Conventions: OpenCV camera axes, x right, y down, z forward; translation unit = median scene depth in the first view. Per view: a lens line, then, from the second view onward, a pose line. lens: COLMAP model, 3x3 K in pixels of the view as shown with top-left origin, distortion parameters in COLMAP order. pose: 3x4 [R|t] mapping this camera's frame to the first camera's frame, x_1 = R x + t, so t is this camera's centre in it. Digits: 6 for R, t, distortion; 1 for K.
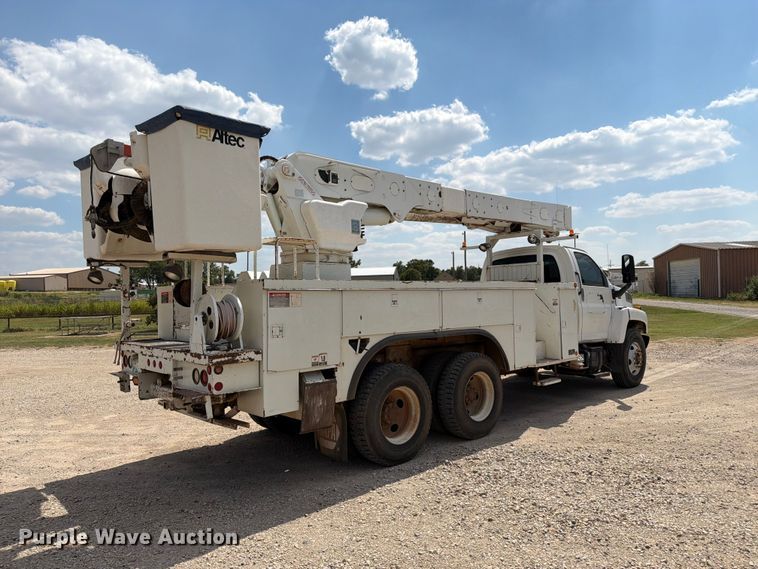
lens RADIAL K [[533.0, 0, 379.0], [0, 533.0, 284.5], [0, 0, 1]] dist [-0.008947, -0.005038]
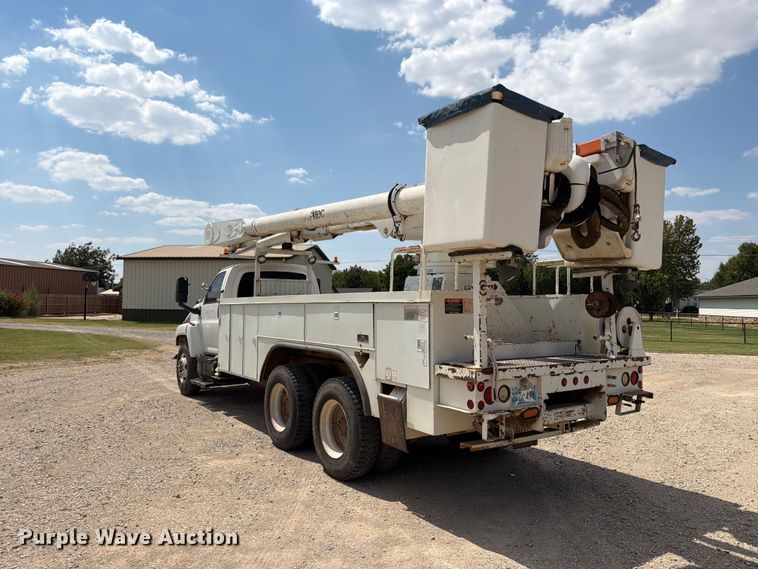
lens RADIAL K [[531.1, 0, 379.0], [0, 531.1, 284.5], [0, 0, 1]] dist [0.085190, -0.115038]
pose [[0.136888, 0.064219, 0.988503, -0.173082], [-0.034693, 0.997595, -0.060005, 0.006402], [-0.989979, -0.026080, 0.138786, 0.151155]]
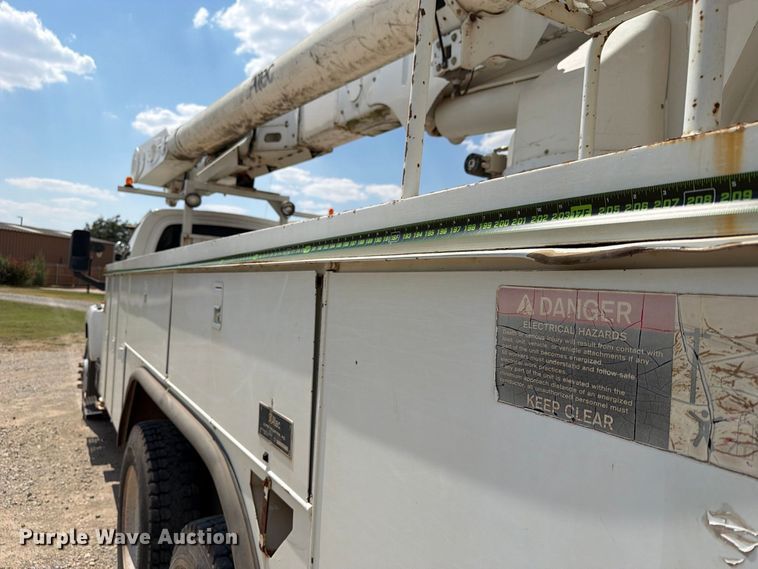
lens RADIAL K [[545.1, 0, 377.1], [0, 545.1, 293.6], [0, 0, 1]] dist [-0.004878, -0.005995]
pose [[0.193667, 0.034875, 0.980447, -0.072954], [-0.088027, 0.995955, -0.018038, 0.004528], [-0.977110, -0.082813, 0.195954, 0.162081]]
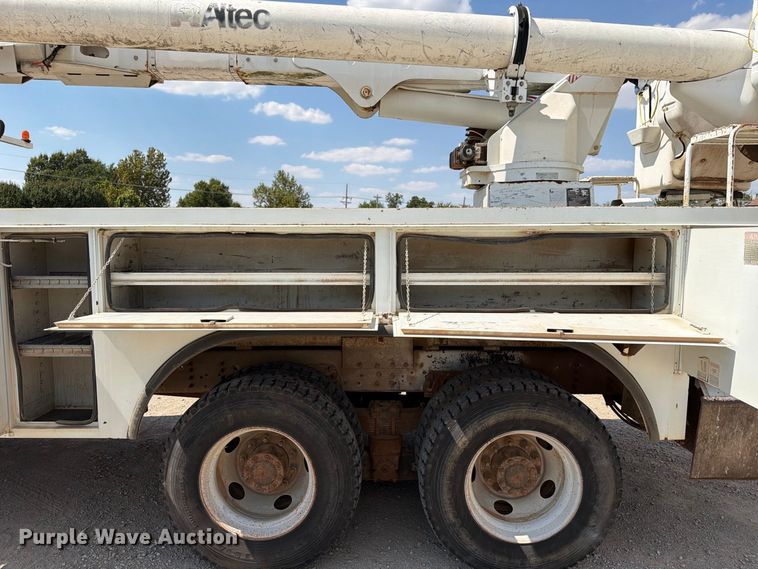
lens RADIAL K [[545.1, 0, 377.1], [0, 545.1, 293.6], [0, 0, 1]] dist [-0.004878, -0.005995]
pose [[-0.729374, -0.044182, 0.682687, -0.066926], [-0.004284, 0.998188, 0.060022, 0.007382], [-0.684102, 0.040854, -0.728242, 0.243813]]
